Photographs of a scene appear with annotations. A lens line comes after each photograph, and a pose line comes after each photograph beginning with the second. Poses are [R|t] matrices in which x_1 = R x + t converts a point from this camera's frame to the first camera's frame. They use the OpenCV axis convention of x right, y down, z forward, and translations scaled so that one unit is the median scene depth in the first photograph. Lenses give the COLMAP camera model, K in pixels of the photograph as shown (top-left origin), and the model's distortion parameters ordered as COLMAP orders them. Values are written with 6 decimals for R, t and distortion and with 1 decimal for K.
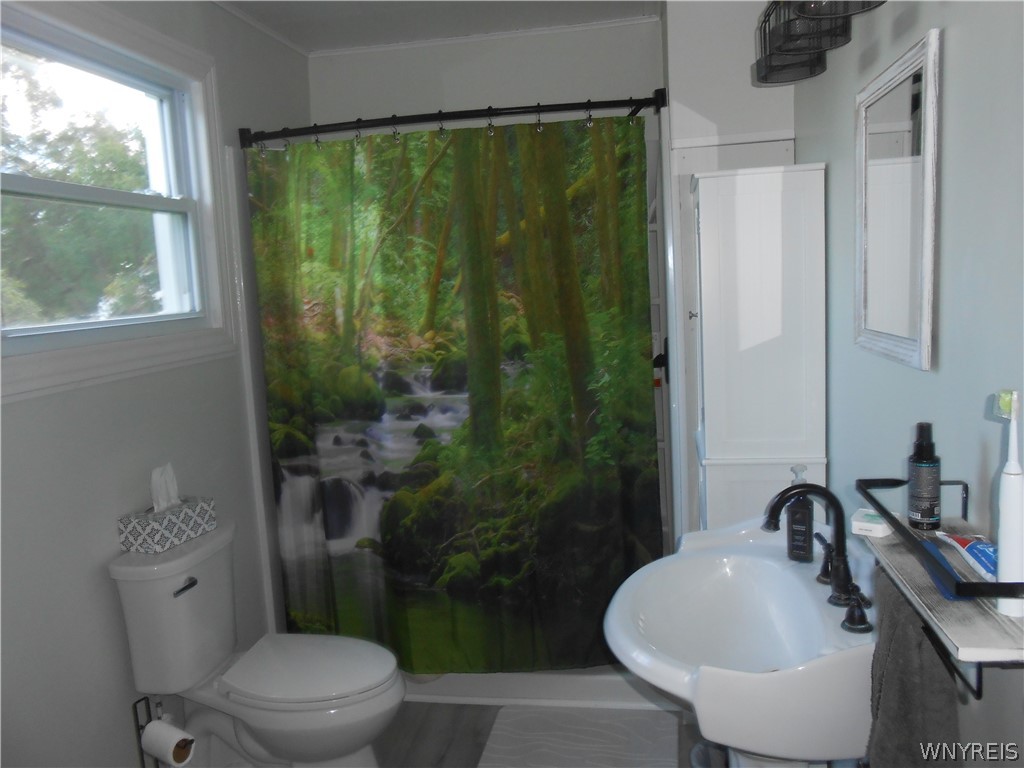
lens RADIAL K [[803.8, 0, 516.8], [0, 803.8, 383.9], [0, 0, 1]] dist [-0.021425, -0.000472]
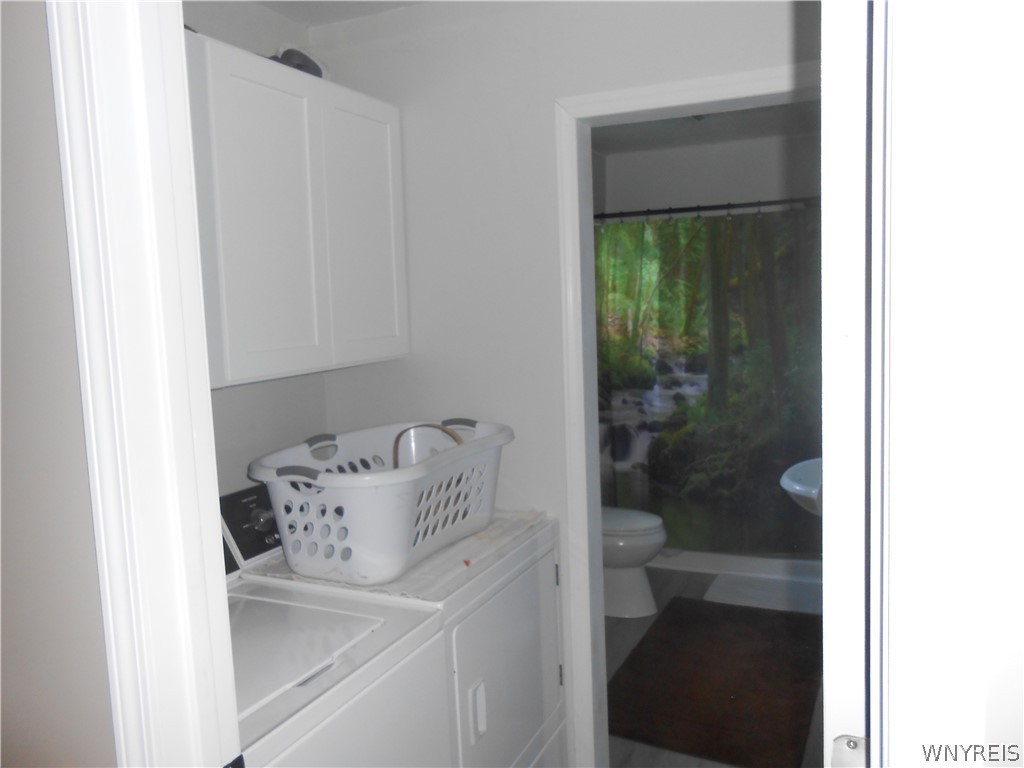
lens RADIAL K [[803.8, 0, 516.8], [0, 803.8, 383.9], [0, 0, 1]] dist [-0.021425, -0.000472]
pose [[0.964648, 0.042527, -0.260086, -0.009153], [-0.046789, 0.998853, -0.010216, 0.065210], [0.259353, 0.022024, 0.965531, -0.681856]]
